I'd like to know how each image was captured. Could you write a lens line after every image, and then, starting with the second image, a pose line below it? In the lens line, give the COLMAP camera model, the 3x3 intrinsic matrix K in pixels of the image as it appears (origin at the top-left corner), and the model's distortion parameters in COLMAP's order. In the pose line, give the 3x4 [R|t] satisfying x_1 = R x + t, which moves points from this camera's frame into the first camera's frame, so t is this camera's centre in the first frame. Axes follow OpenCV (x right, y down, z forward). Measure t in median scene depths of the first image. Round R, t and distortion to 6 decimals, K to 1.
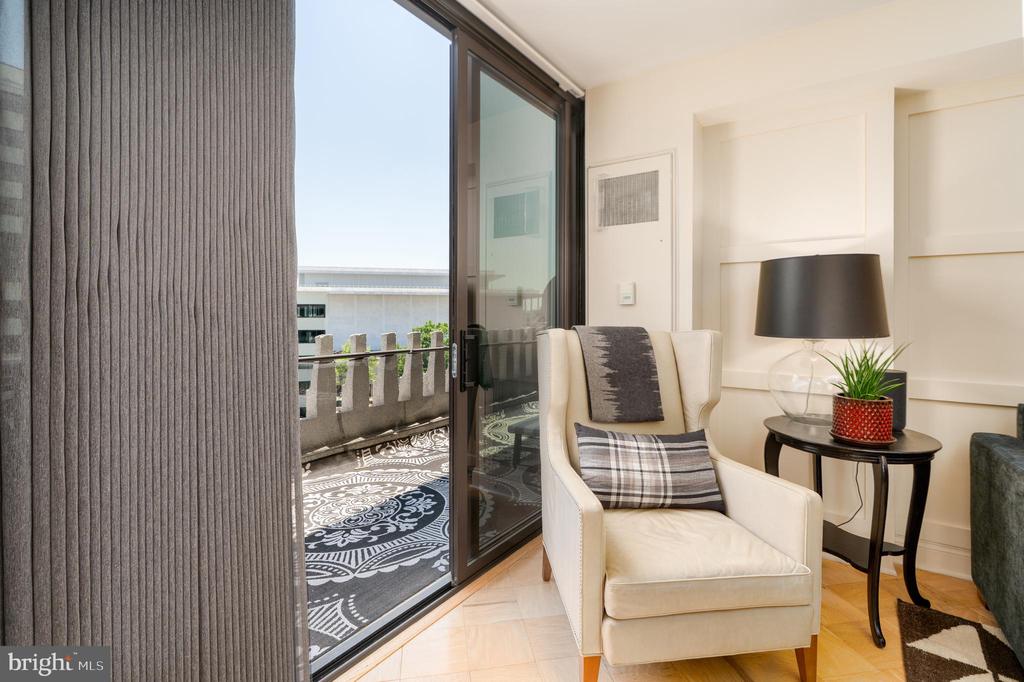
lens RADIAL K [[471.1, 0, 521.8], [0, 471.1, 316.6], [0, 0, 1]] dist [-0.008427, 0.004219]
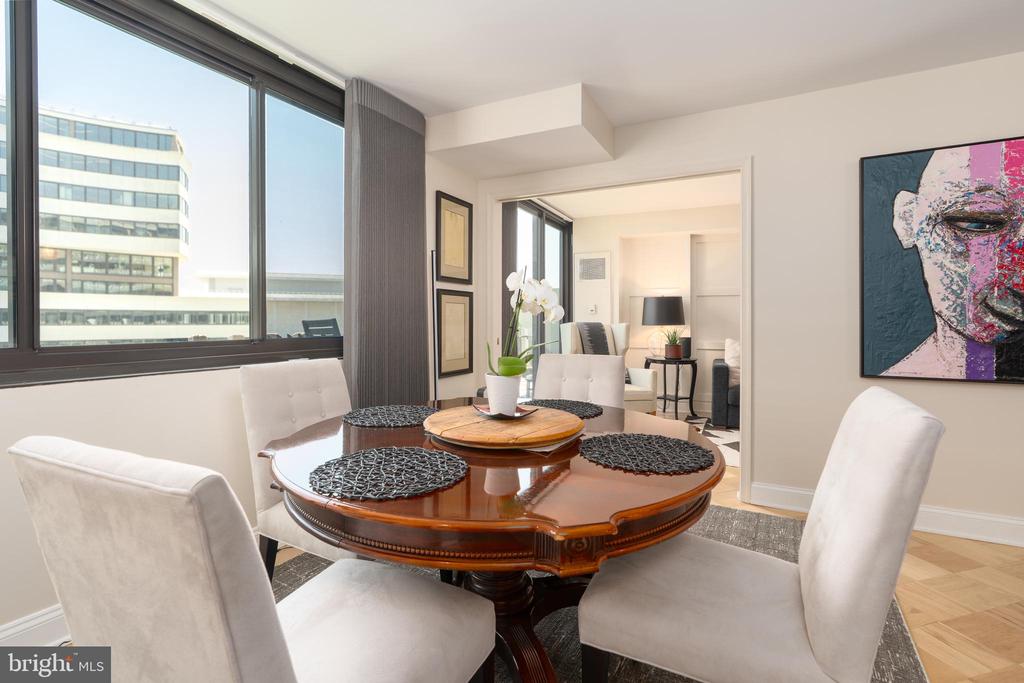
lens RADIAL K [[471.1, 0, 519.2], [0, 471.1, 316.9], [0, 0, 1]] dist [-0.008427, 0.004219]
pose [[0.990216, 0.002023, 0.139526, -0.617393], [0.000080, 0.999886, -0.015067, 0.032807], [-0.139540, 0.014931, 0.990104, -1.689939]]
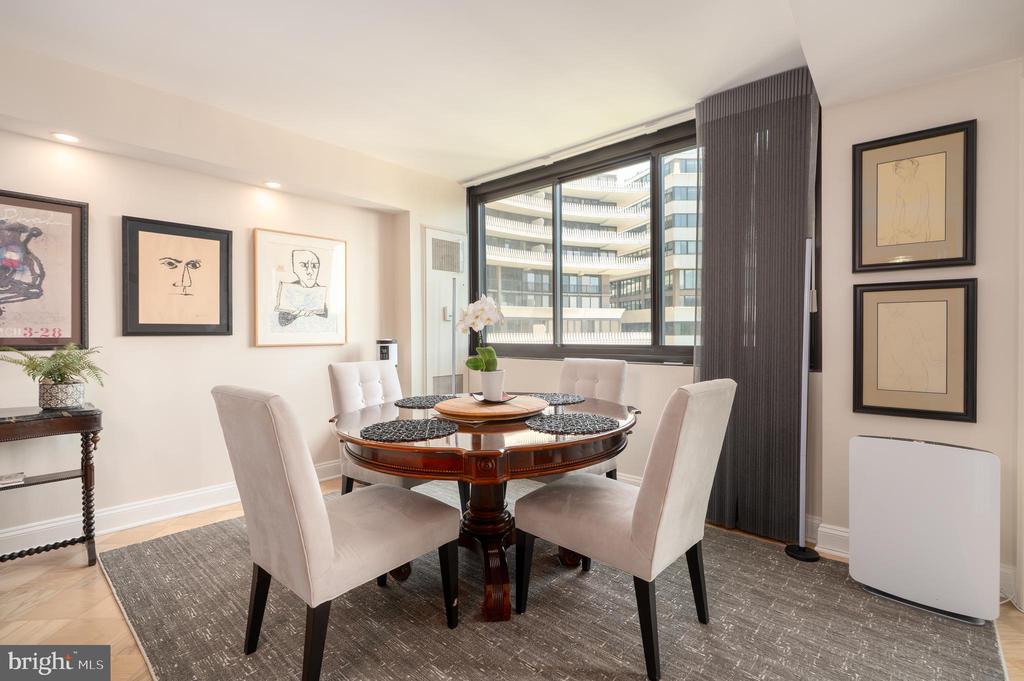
lens RADIAL K [[471.1, 0, 515.6], [0, 471.1, 333.8], [0, 0, 1]] dist [-0.008427, 0.004219]
pose [[-0.076131, 0.004523, -0.997088, 0.598156], [-0.001958, 0.999987, 0.004686, 0.025990], [0.997096, 0.002309, -0.076121, -0.726296]]
